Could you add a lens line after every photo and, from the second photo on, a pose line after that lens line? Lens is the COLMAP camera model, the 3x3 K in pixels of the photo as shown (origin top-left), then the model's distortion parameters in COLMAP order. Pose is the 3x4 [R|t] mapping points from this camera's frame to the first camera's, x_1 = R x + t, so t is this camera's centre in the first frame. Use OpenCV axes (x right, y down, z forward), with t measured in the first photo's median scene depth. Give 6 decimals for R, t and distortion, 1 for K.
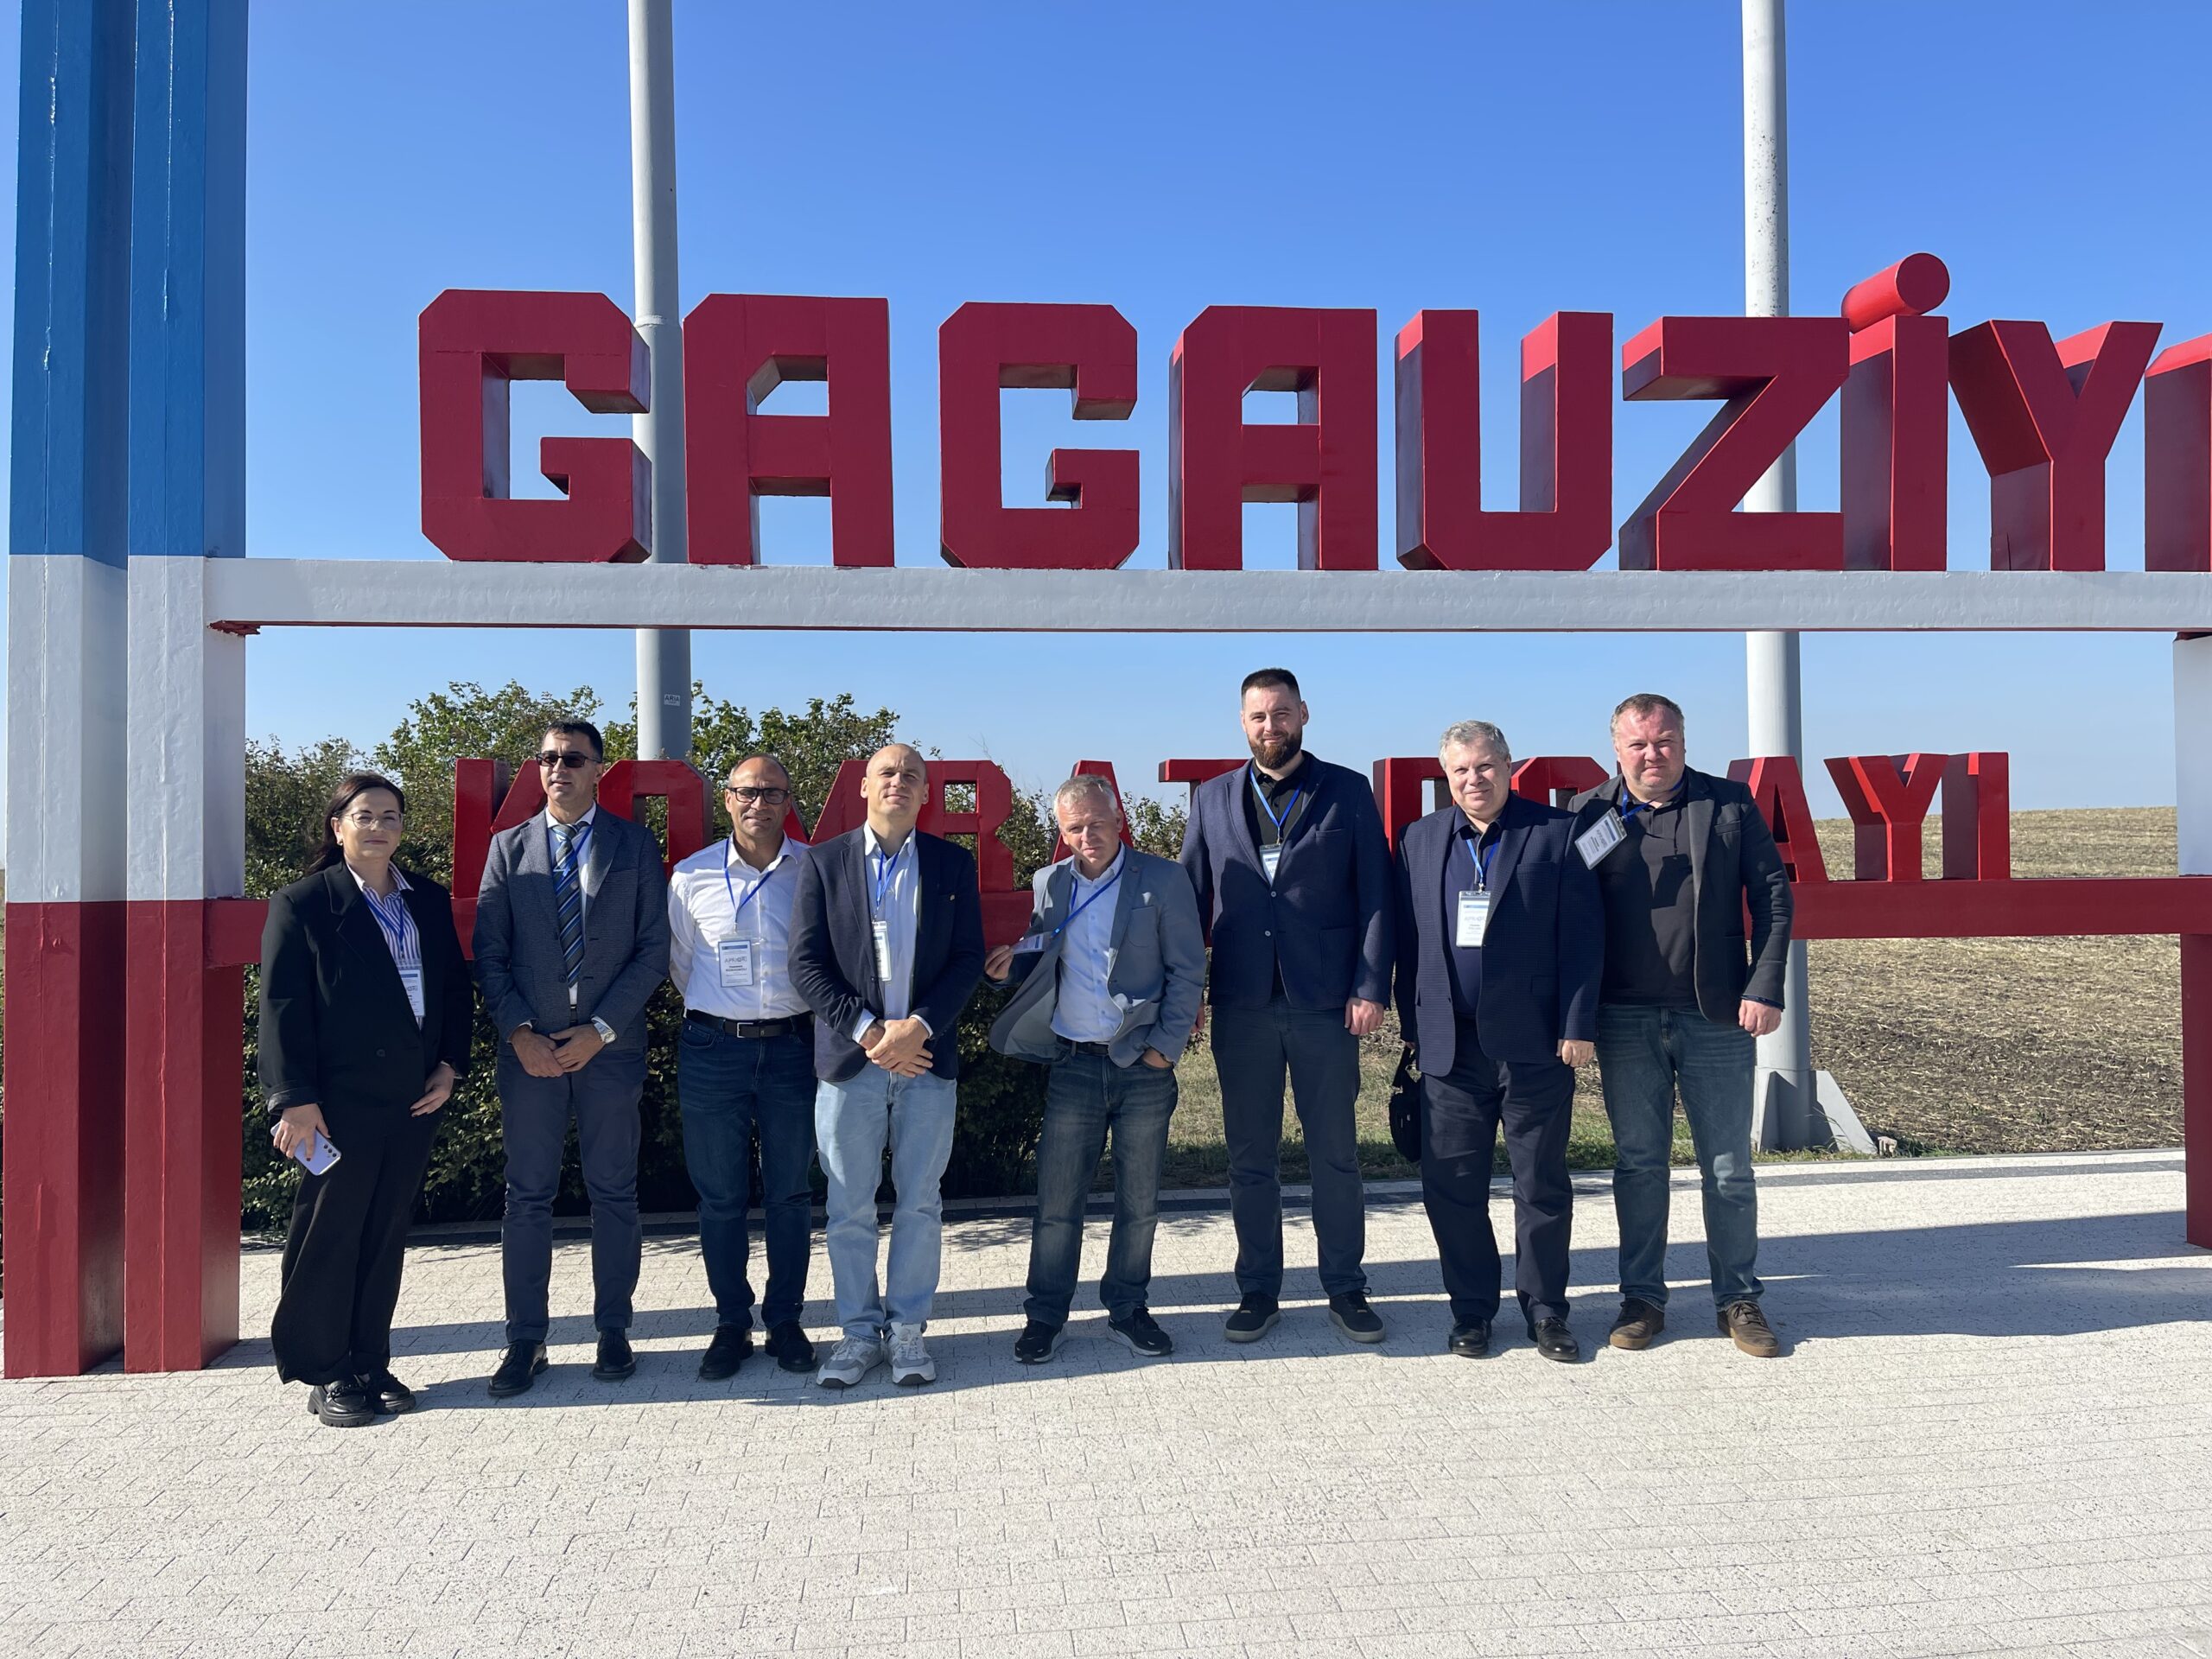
lens RADIAL K [[1666.7, 0, 1093.4], [0, 1666.7, 833.0], [0, 0, 1]] dist [0.064001, -0.066200]
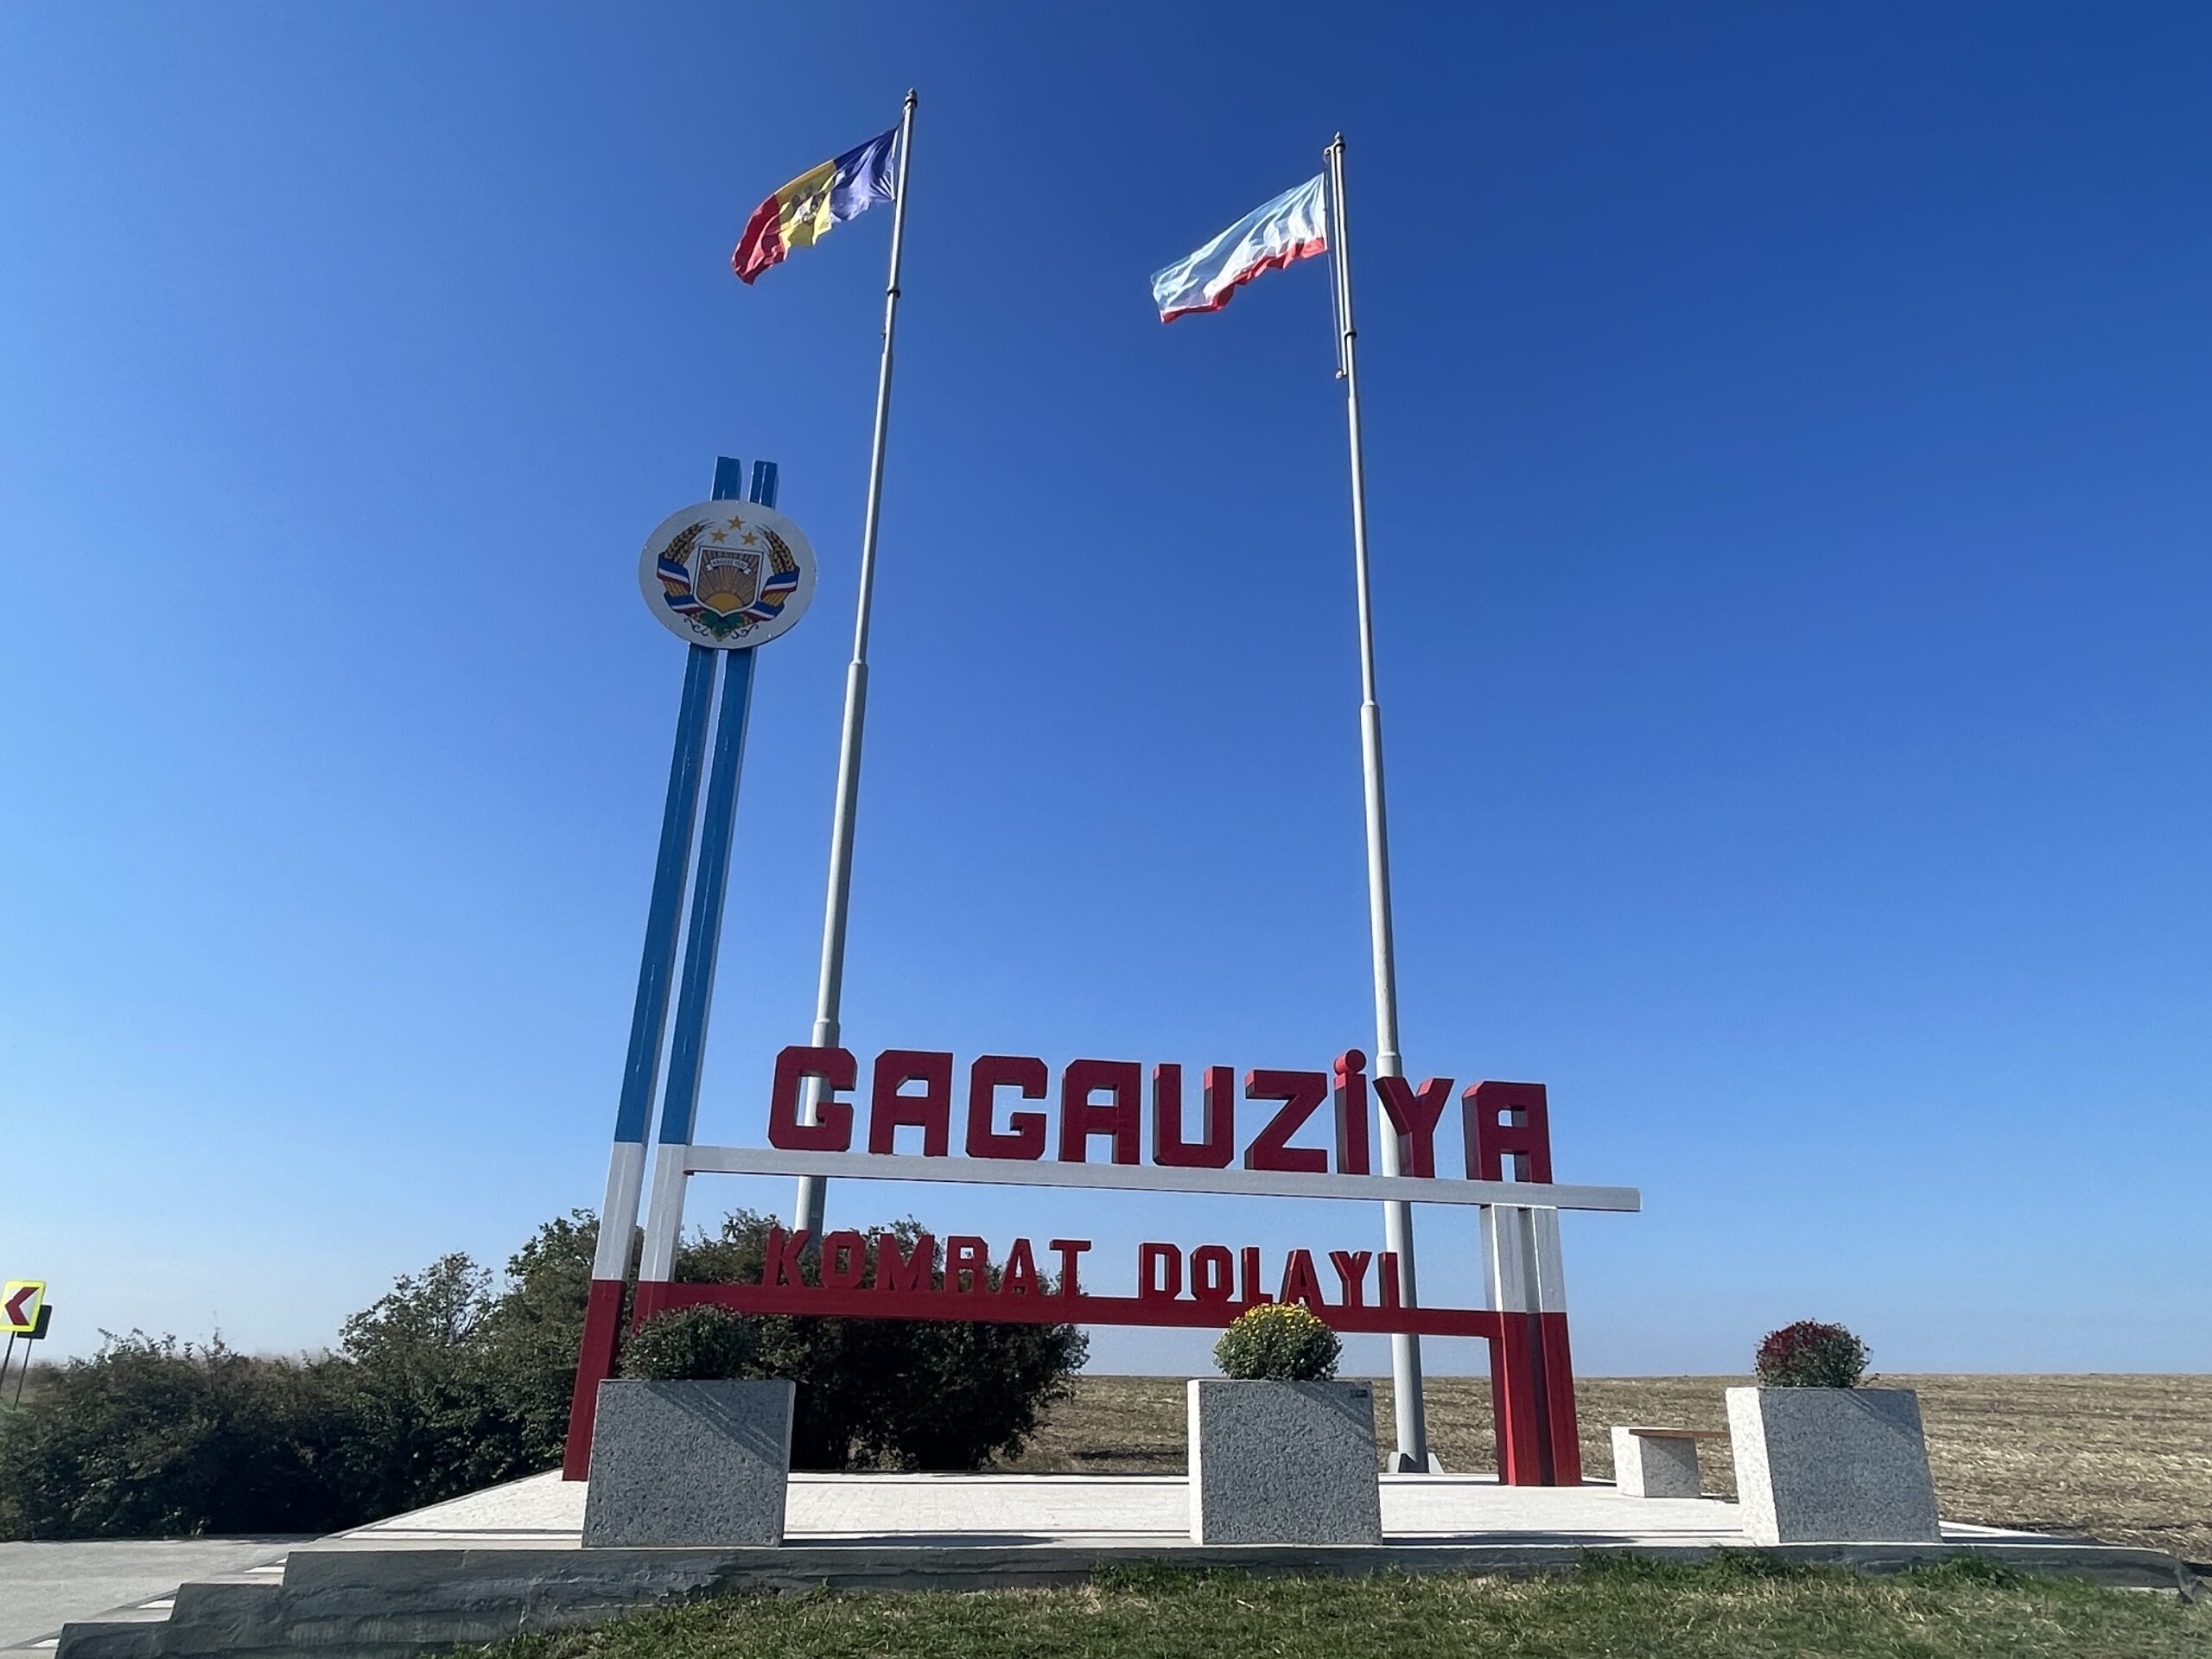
lens RADIAL K [[1421.0, 0, 1097.4], [0, 1421.0, 860.9], [0, 0, 1]] dist [0.039443, -0.002887]
pose [[0.999059, 0.041810, 0.011573, 0.063933], [-0.035422, 0.940182, -0.338827, 0.143172], [-0.025047, 0.338098, 0.940778, -1.187346]]
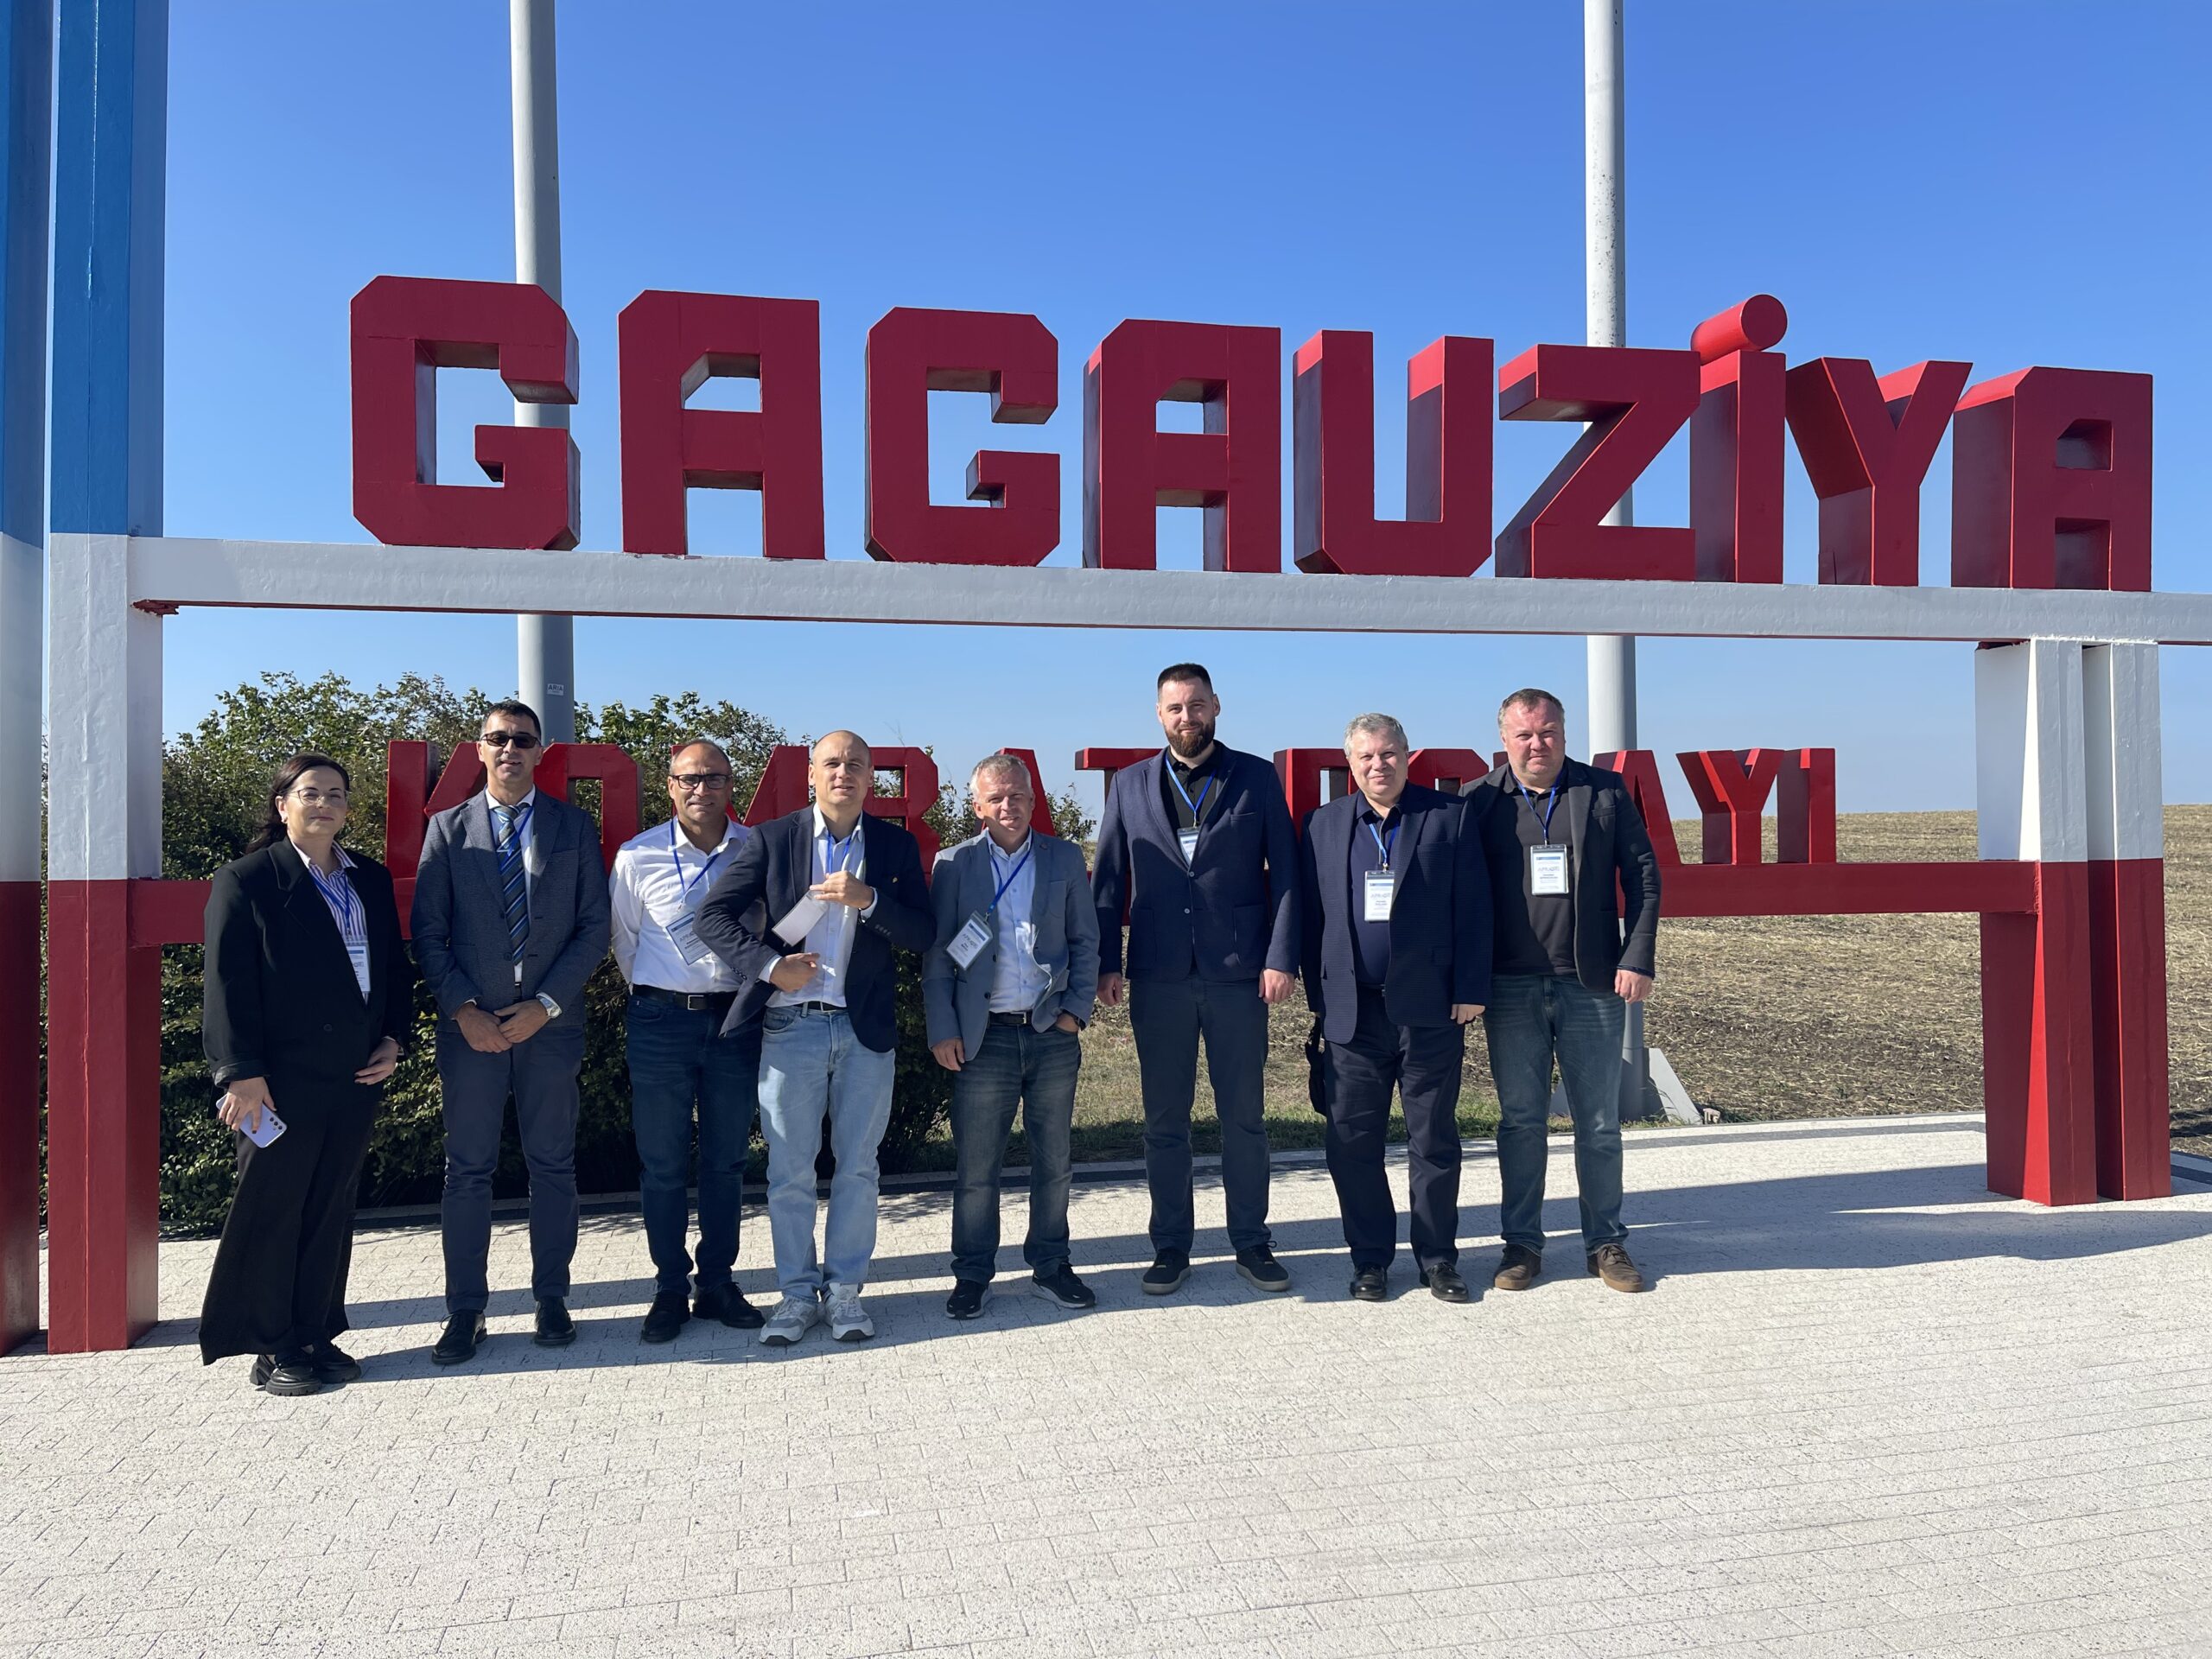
lens RADIAL K [[1666.7, 0, 1101.1], [0, 1666.7, 840.9], [0, 0, 1]] dist [0.064001, -0.066200]
pose [[0.994401, 0.002394, 0.105648, -0.057465], [-0.002798, 0.999989, 0.003669, 0.010779], [-0.105638, -0.003944, 0.994397, -0.050742]]
